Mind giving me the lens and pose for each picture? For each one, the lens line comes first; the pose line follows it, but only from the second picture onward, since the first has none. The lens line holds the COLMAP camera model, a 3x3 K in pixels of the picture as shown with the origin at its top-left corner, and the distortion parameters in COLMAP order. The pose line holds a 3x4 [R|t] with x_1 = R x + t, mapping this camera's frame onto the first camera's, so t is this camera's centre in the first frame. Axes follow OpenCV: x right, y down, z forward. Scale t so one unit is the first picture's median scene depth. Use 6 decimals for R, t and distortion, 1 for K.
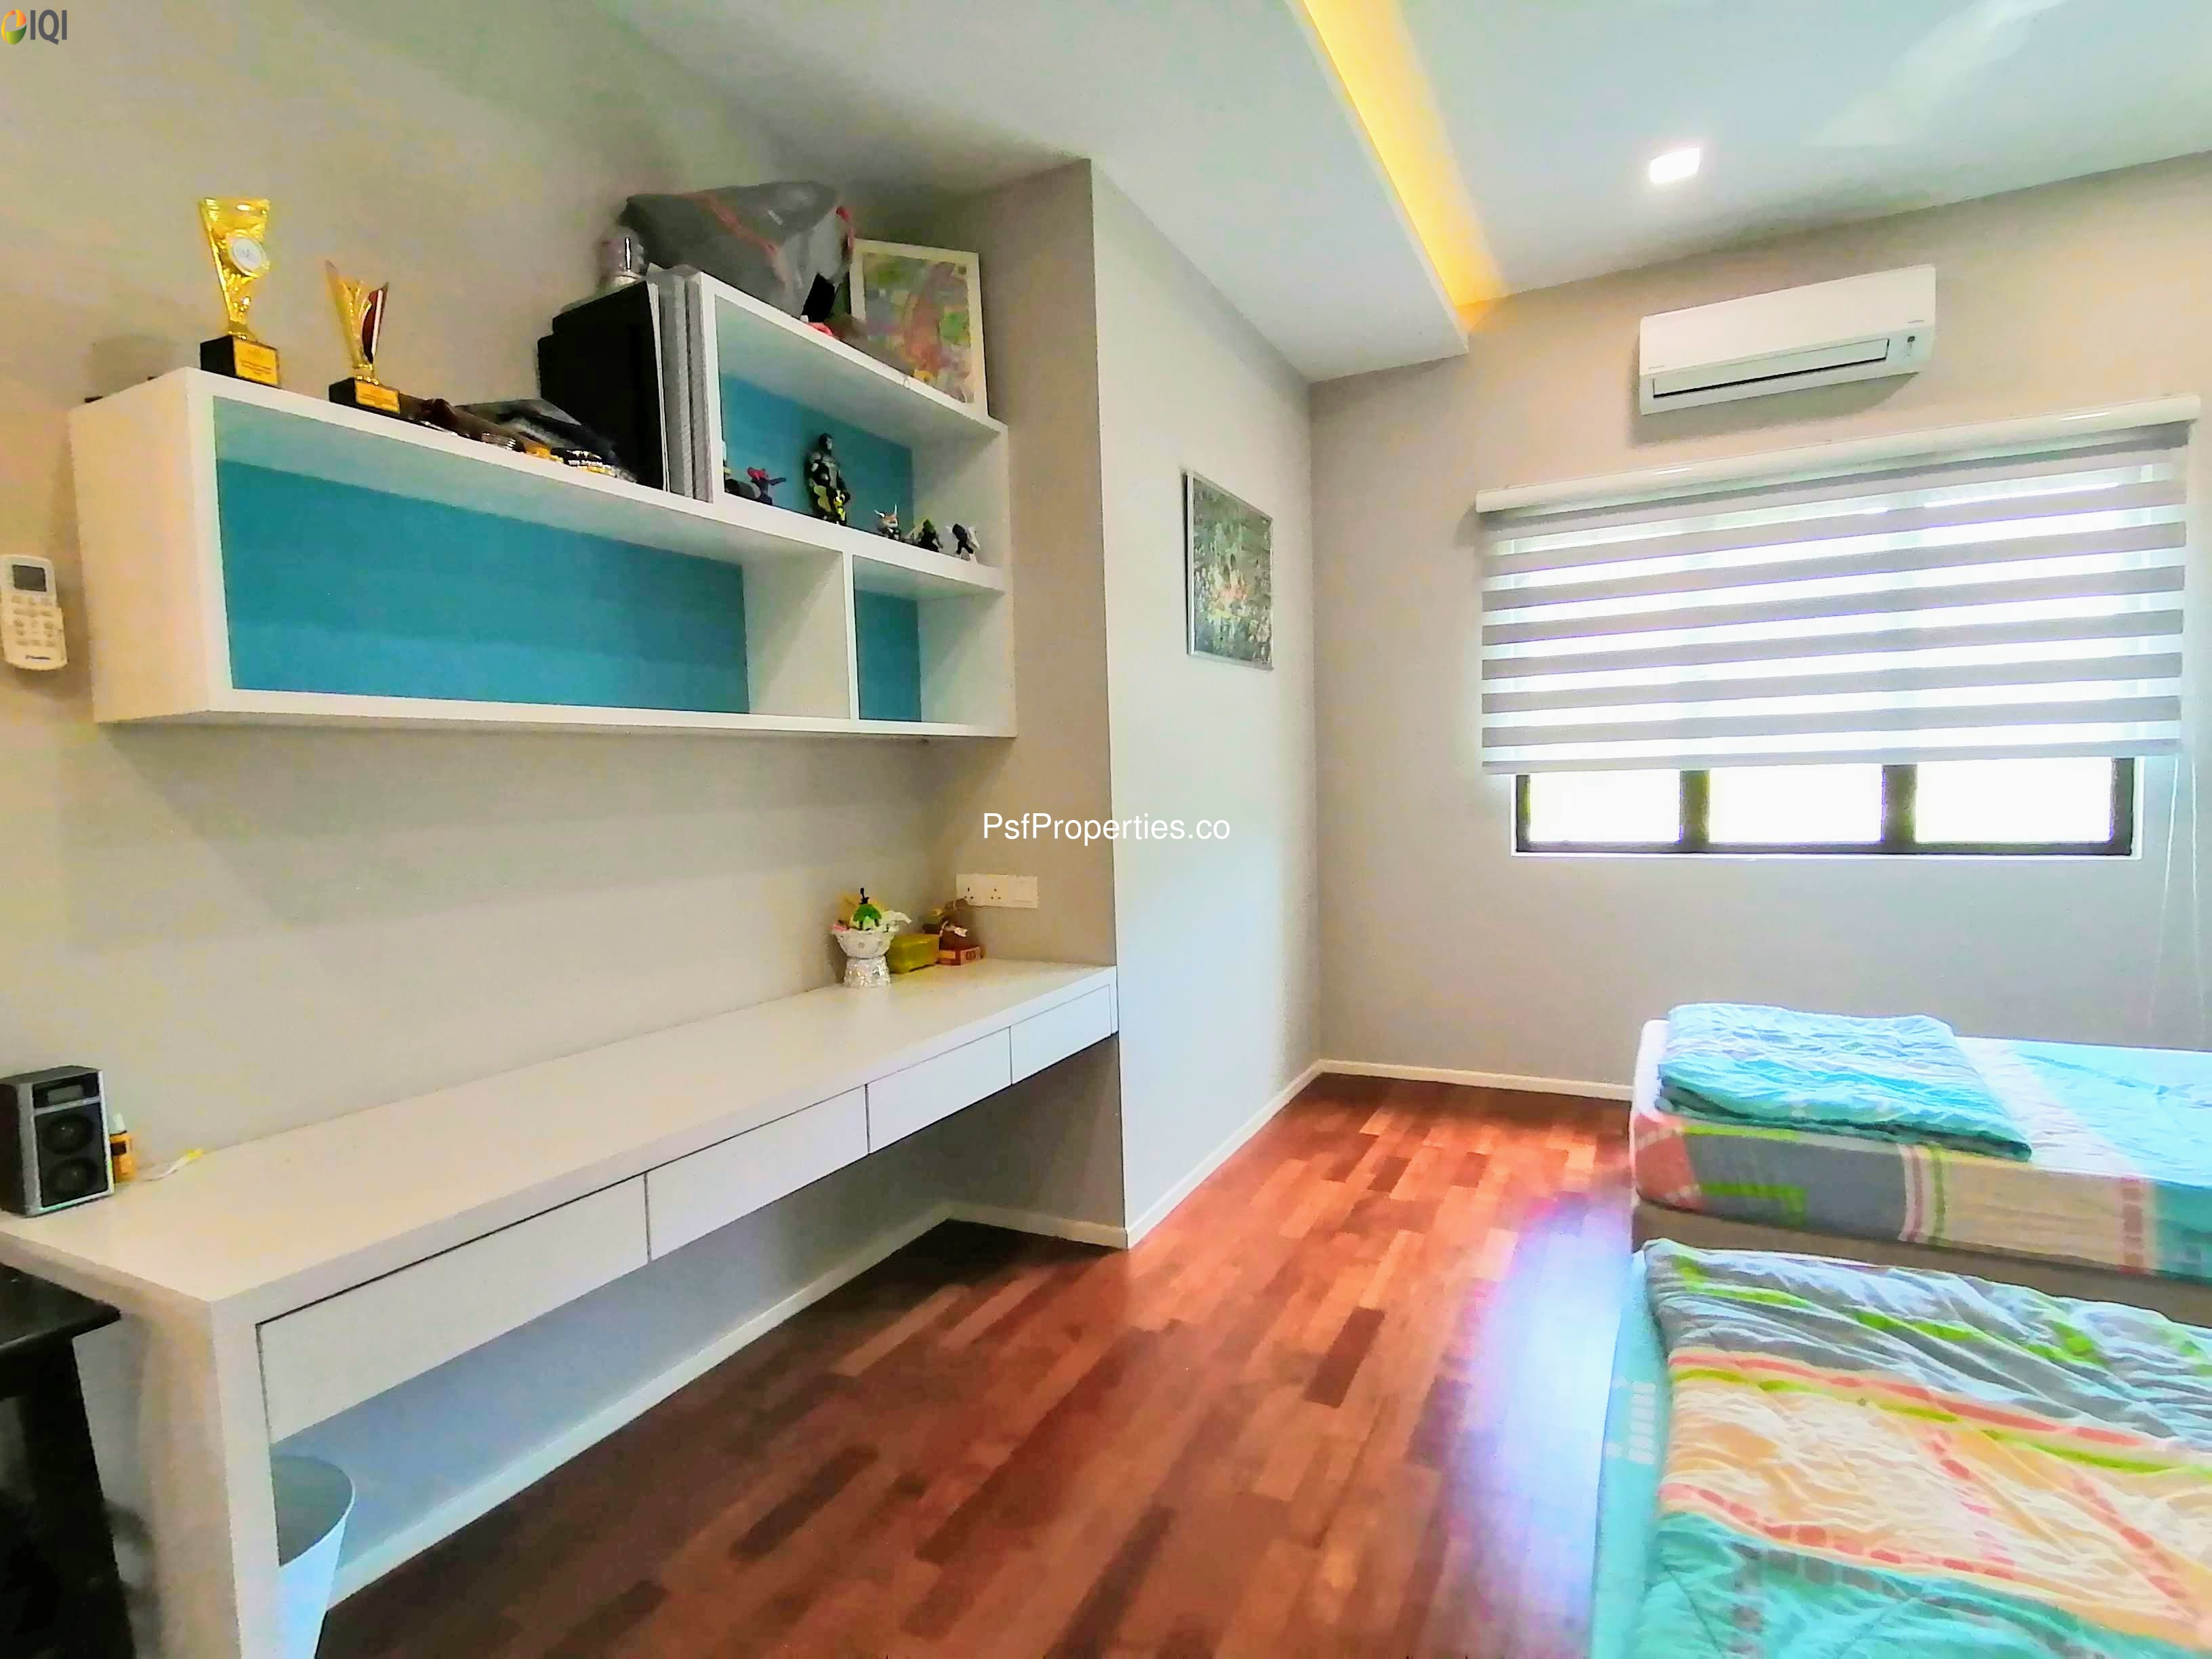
lens RADIAL K [[1105.0, 0, 1125.2], [0, 1105.0, 856.9], [0, 0, 1]] dist [0.036036, -0.024753]
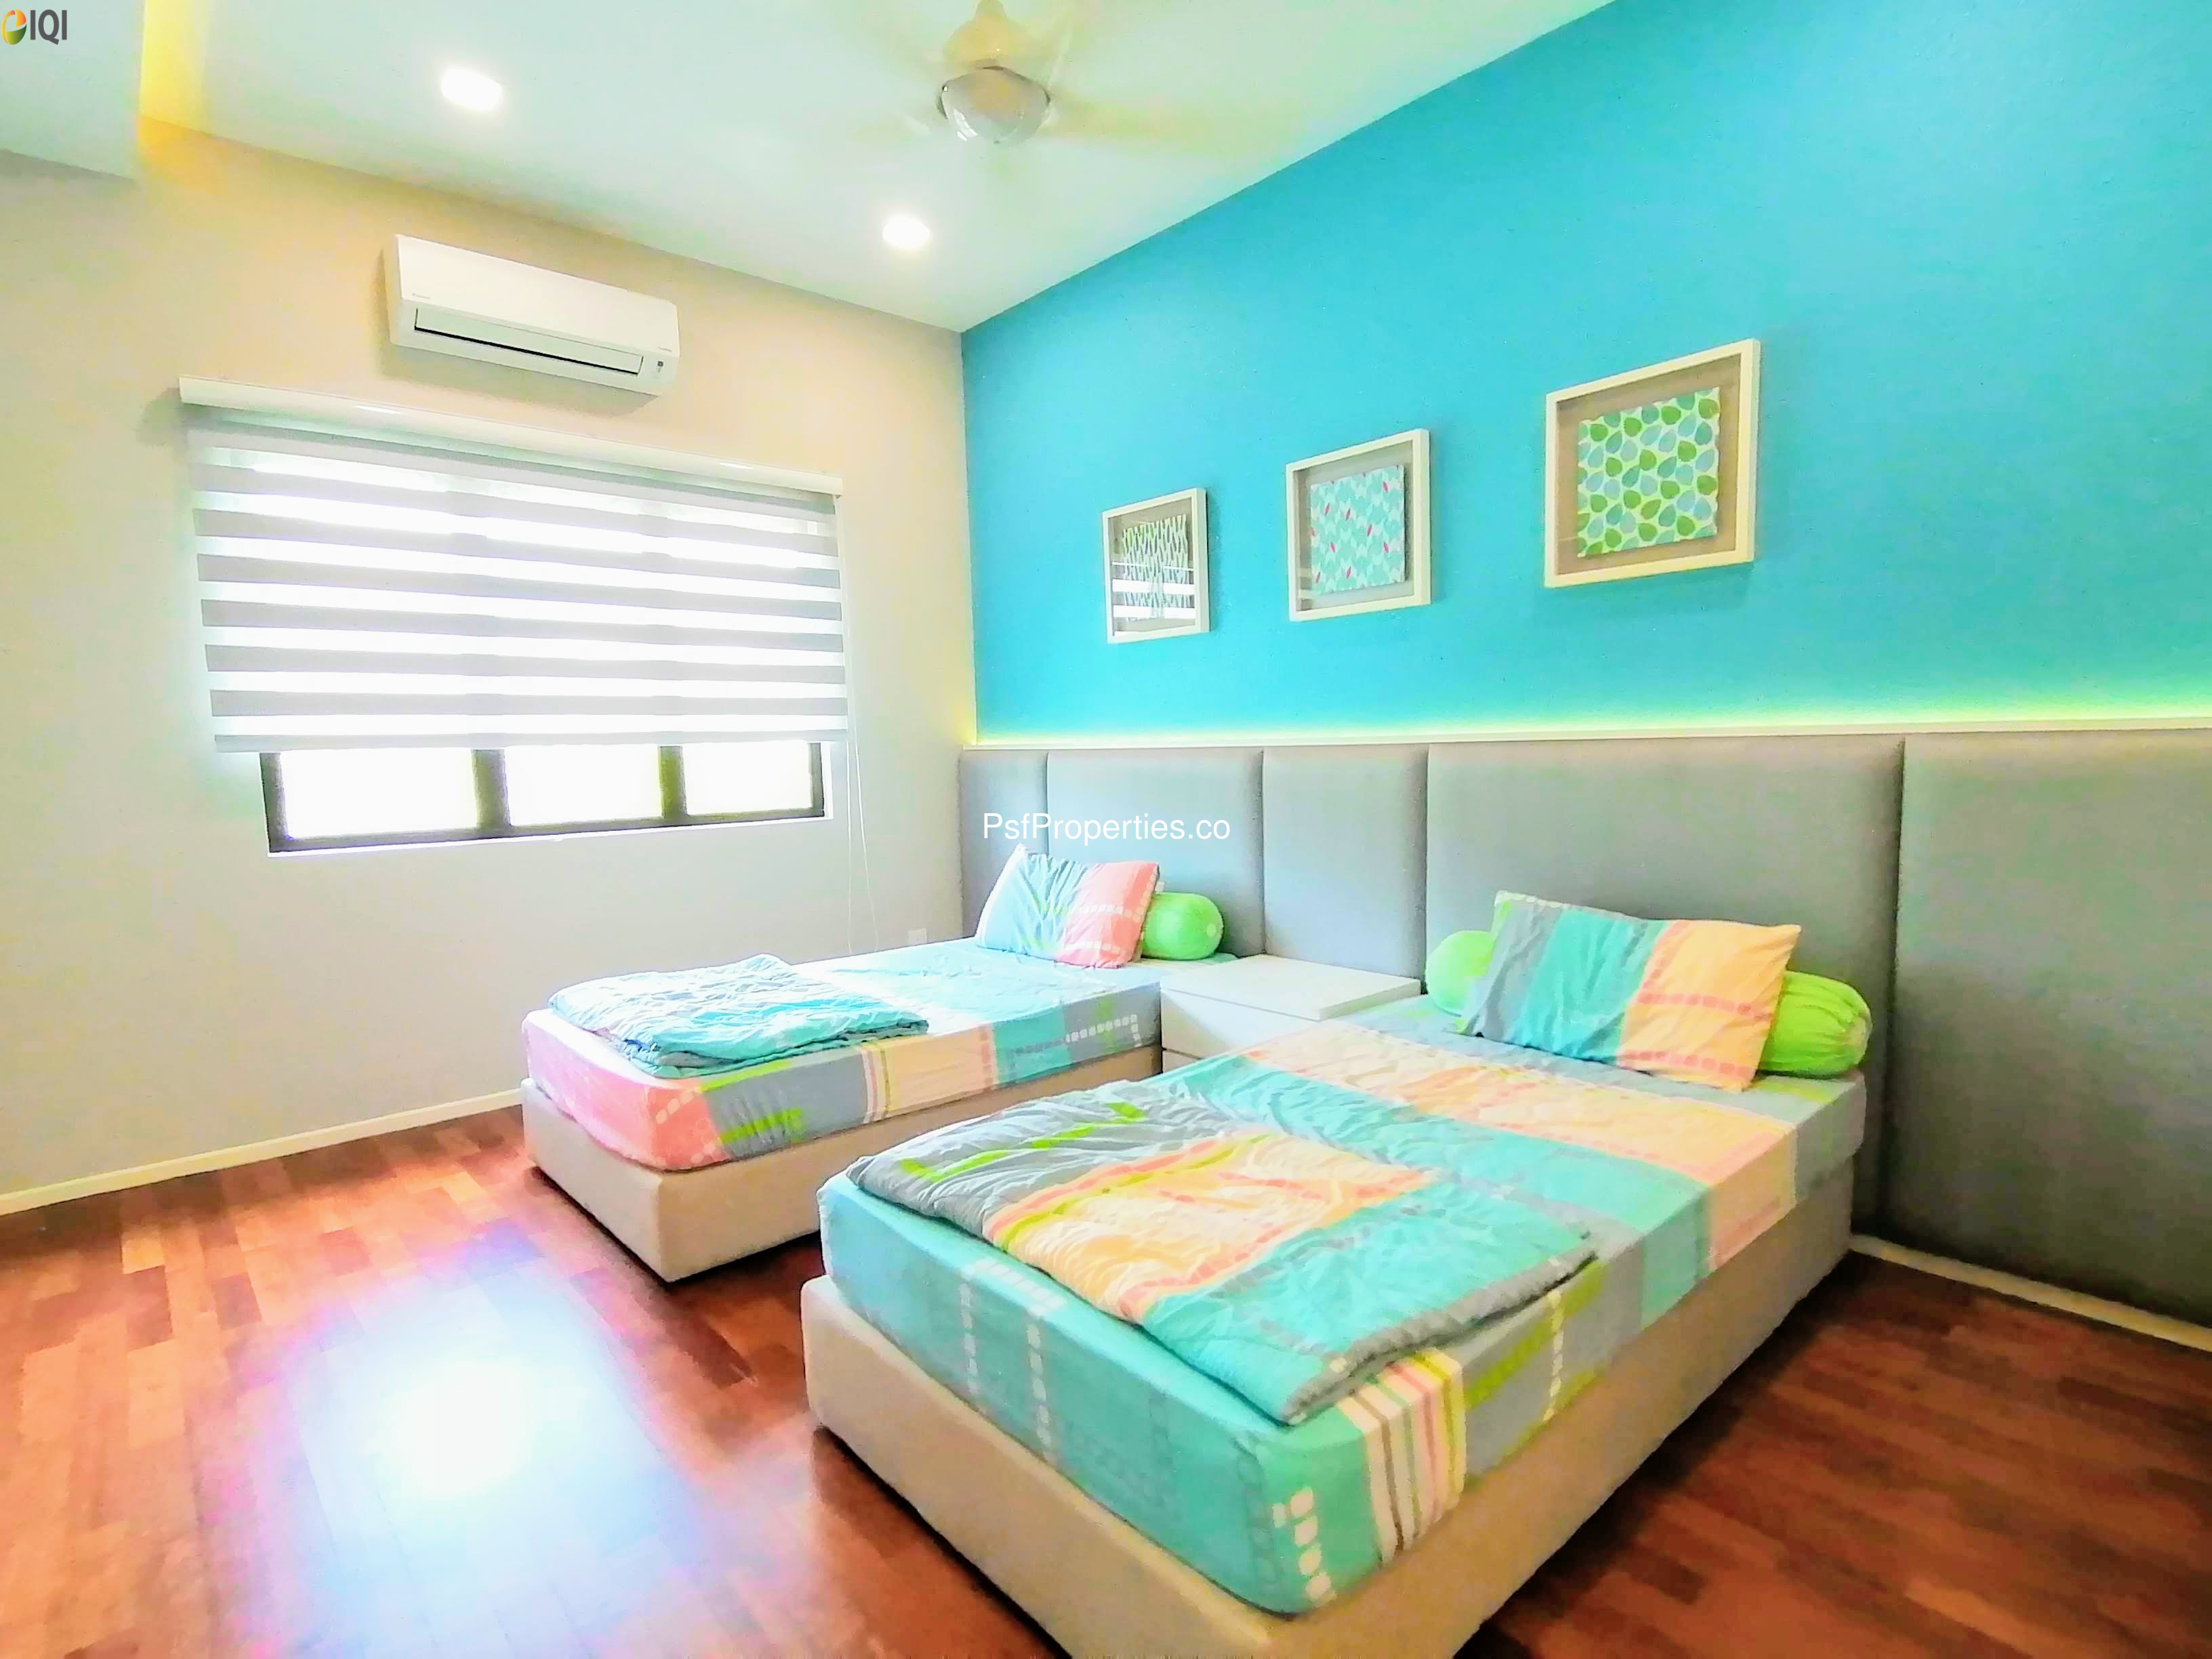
lens RADIAL K [[1105.0, 0, 1125.2], [0, 1105.0, 856.9], [0, 0, 1]] dist [0.036036, -0.024753]
pose [[0.365530, -0.074025, 0.927852, -0.278435], [0.082535, 0.995484, 0.046905, 0.020095], [-0.927133, 0.059435, 0.369988, 0.257603]]
